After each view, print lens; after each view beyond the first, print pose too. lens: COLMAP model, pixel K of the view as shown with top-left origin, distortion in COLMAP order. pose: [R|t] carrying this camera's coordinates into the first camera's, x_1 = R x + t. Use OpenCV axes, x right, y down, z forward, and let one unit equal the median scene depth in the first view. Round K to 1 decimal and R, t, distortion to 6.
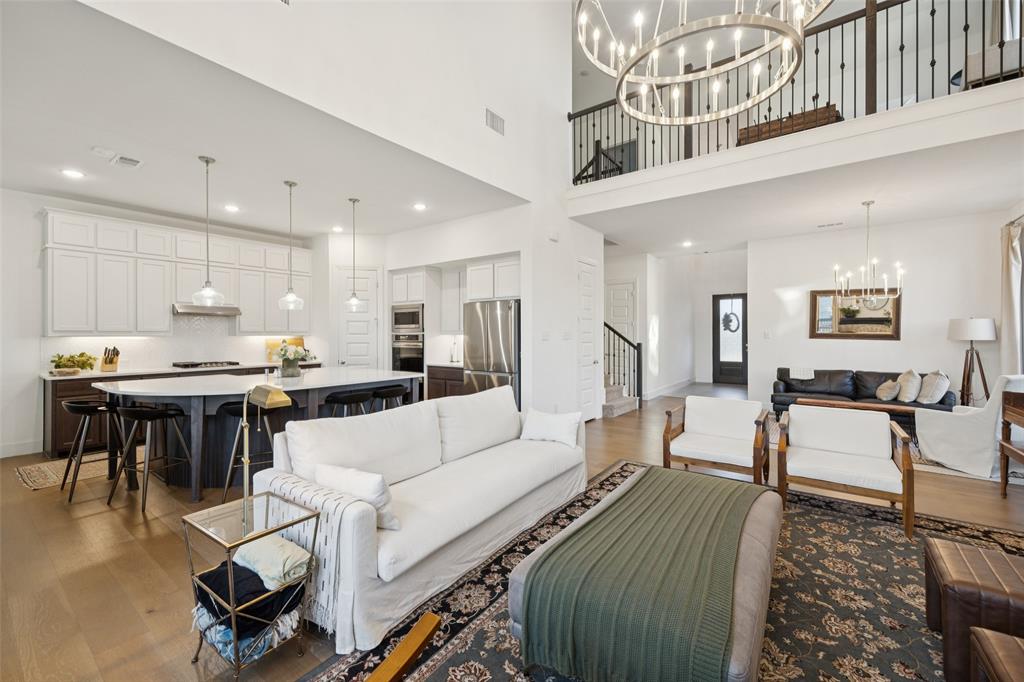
lens RADIAL K [[413.2, 0, 506.1], [0, 413.2, 337.1], [0, 0, 1]] dist [0.000448, 0.000010]
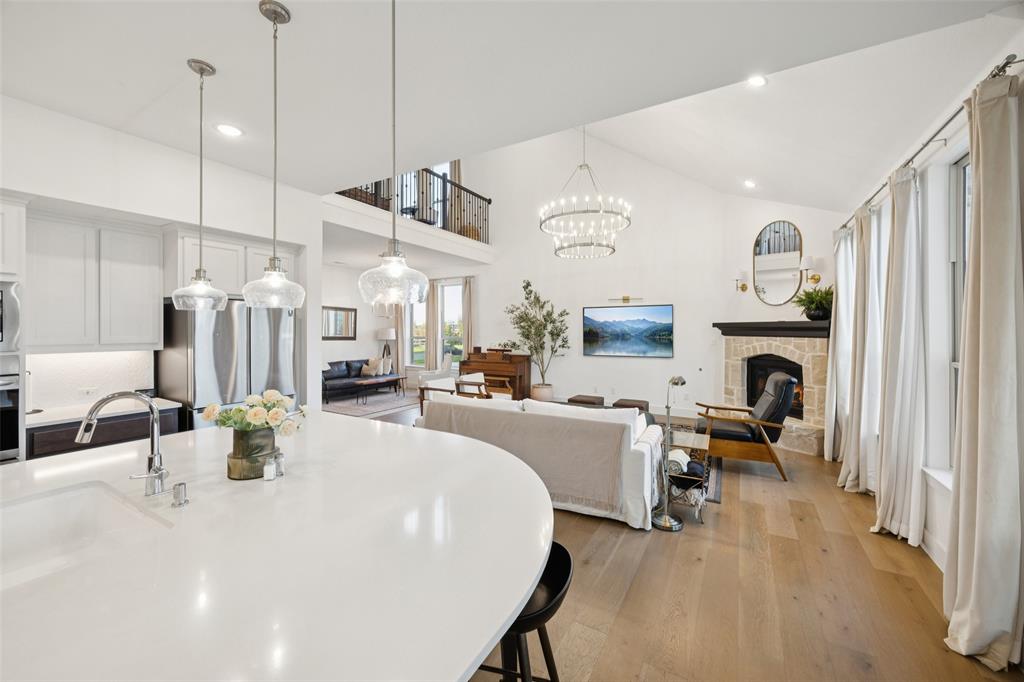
lens RADIAL K [[392.3, 0, 510.7], [0, 392.3, 332.7], [0, 0, 1]] dist [-0.007622, -0.000225]
pose [[-0.117587, -0.009265, 0.993019, -0.646408], [0.008740, 0.999908, 0.010364, -0.030807], [-0.993024, 0.009897, -0.117496, 0.548792]]
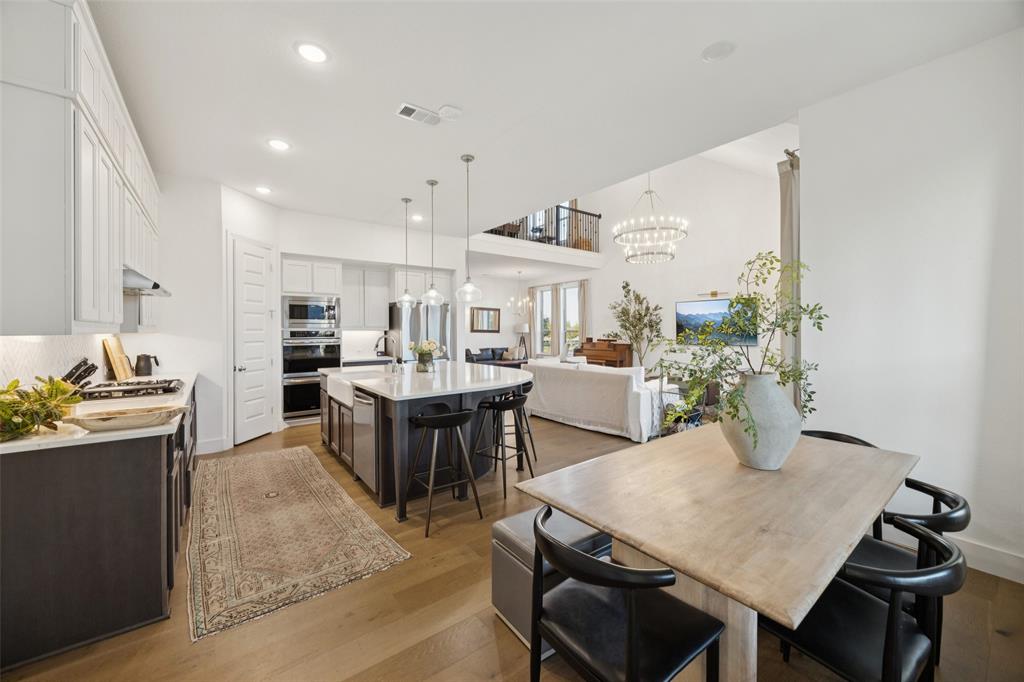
lens RADIAL K [[392.3, 0, 512.2], [0, 392.3, 334.5], [0, 0, 1]] dist [-0.007622, -0.000225]
pose [[0.269704, -0.011915, 0.962870, -0.960847], [0.011584, 0.999891, 0.009129, -0.000486], [-0.962874, 0.008692, 0.269812, 0.370829]]
